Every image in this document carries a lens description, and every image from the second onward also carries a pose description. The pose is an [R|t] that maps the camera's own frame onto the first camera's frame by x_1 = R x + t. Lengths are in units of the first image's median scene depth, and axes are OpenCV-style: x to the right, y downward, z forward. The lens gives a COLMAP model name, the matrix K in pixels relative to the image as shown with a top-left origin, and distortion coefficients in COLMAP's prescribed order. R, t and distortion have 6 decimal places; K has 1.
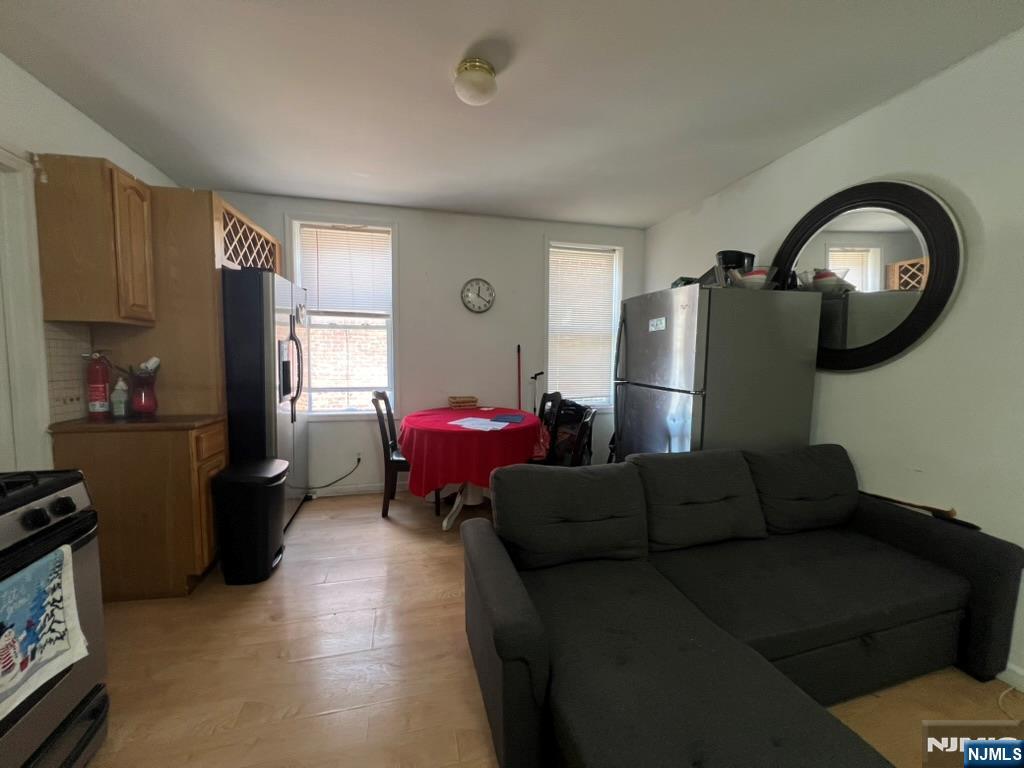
lens RADIAL K [[409.4, 0, 512.4], [0, 409.4, 388.7], [0, 0, 1]] dist [0.001176, 0.000028]
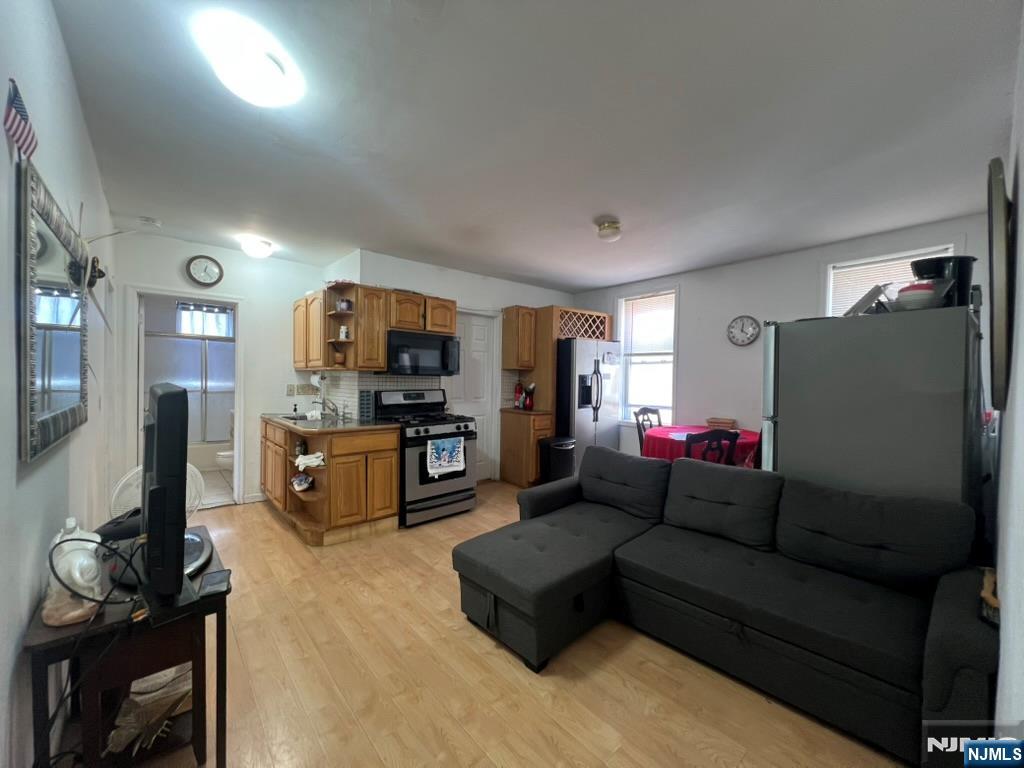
lens RADIAL K [[407.3, 0, 509.5], [0, 407.3, 384.6], [0, 0, 1]] dist [0.000119, 0.000076]
pose [[0.441779, 0.010218, -0.897066, 0.883041], [-0.077952, 0.996590, -0.027037, 0.001993], [0.893731, 0.081872, 0.441069, -0.081088]]
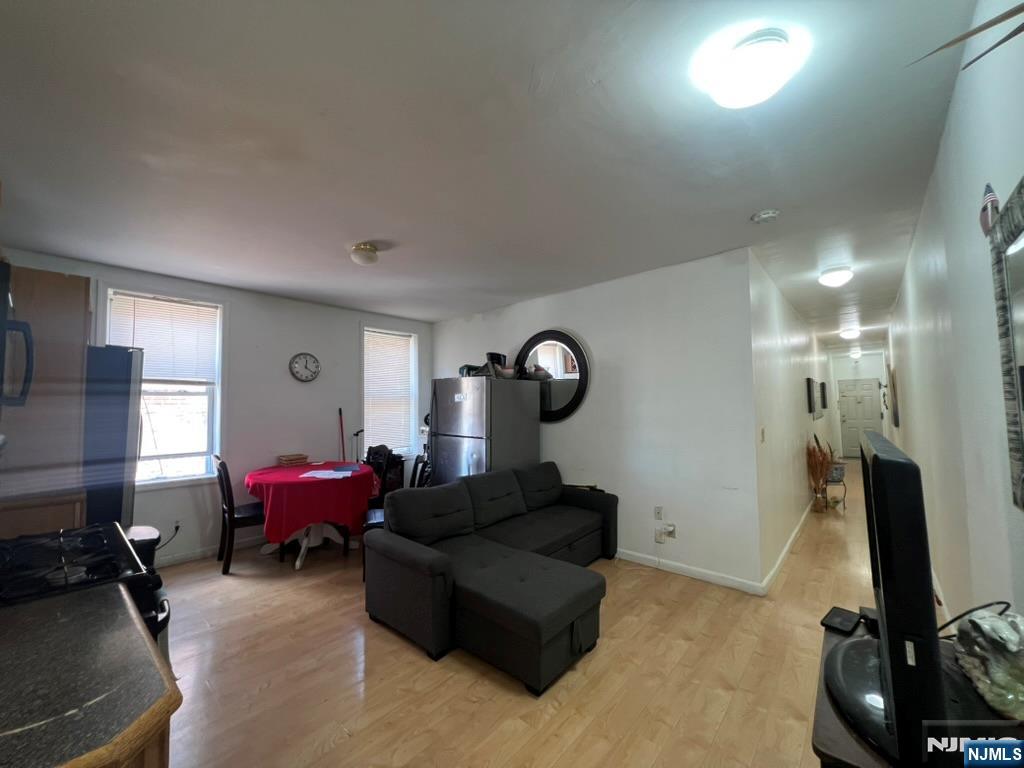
lens RADIAL K [[407.3, 0, 509.5], [0, 407.3, 384.6], [0, 0, 1]] dist [0.000119, 0.000076]
pose [[0.831921, 0.014180, 0.554713, -0.335276], [0.061878, 0.991068, -0.118135, -0.004027], [-0.551433, 0.132604, 0.823612, -0.390776]]
